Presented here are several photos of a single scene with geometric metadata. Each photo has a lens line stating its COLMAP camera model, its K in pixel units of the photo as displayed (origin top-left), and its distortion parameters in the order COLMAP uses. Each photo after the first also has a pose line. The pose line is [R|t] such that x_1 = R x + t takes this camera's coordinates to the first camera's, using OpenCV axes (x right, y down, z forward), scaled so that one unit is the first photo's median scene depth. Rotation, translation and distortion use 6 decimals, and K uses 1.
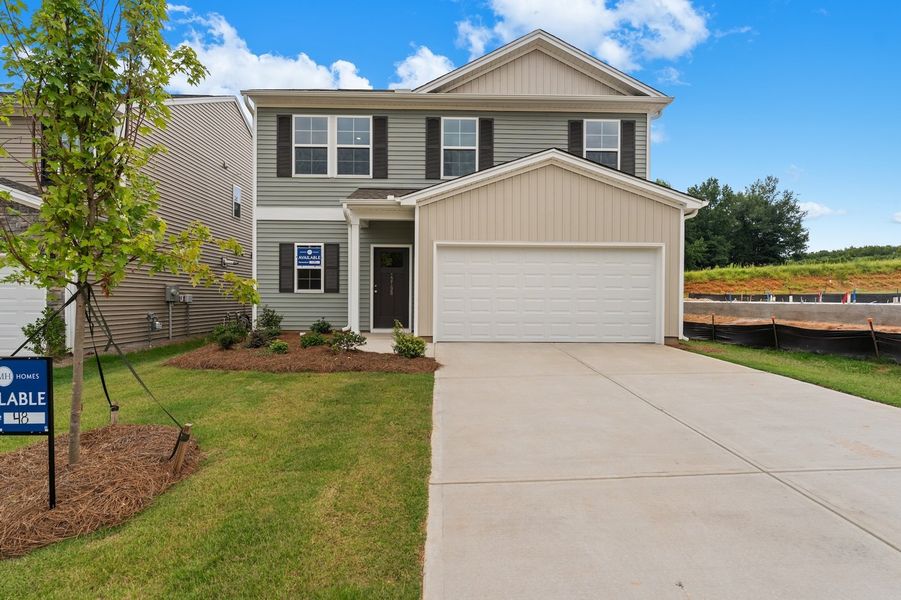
lens RADIAL K [[453.0, 0, 450.5], [0, 453.0, 300.0], [0, 0, 1]] dist [0.000064, -0.000022]
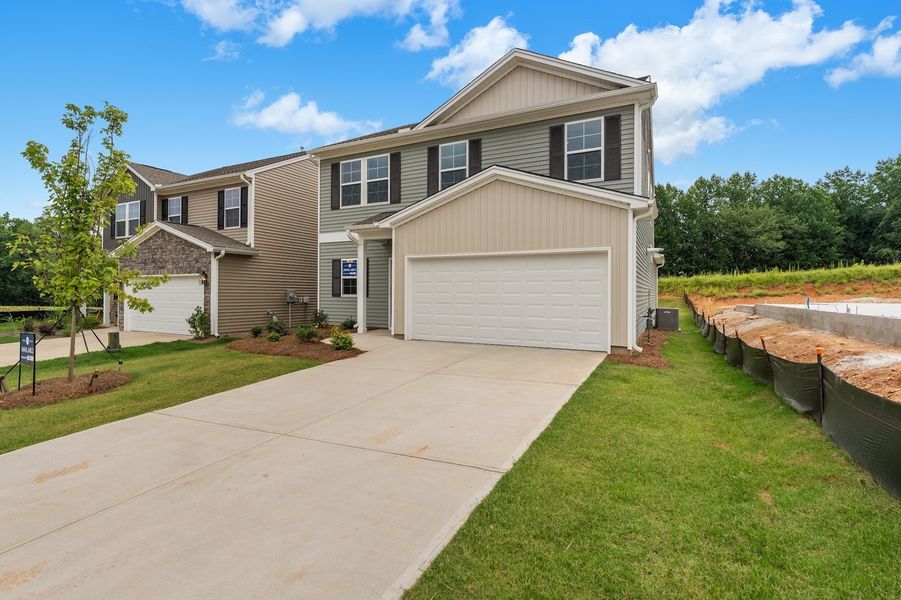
lens RADIAL K [[453.0, 0, 450.5], [0, 453.0, 300.0], [0, 0, 1]] dist [0.000064, -0.000022]
pose [[0.859902, 0.013610, -0.510278, 0.597408], [-0.019673, 0.999785, -0.006485, -0.004942], [0.510080, 0.015615, 0.859985, 0.036182]]
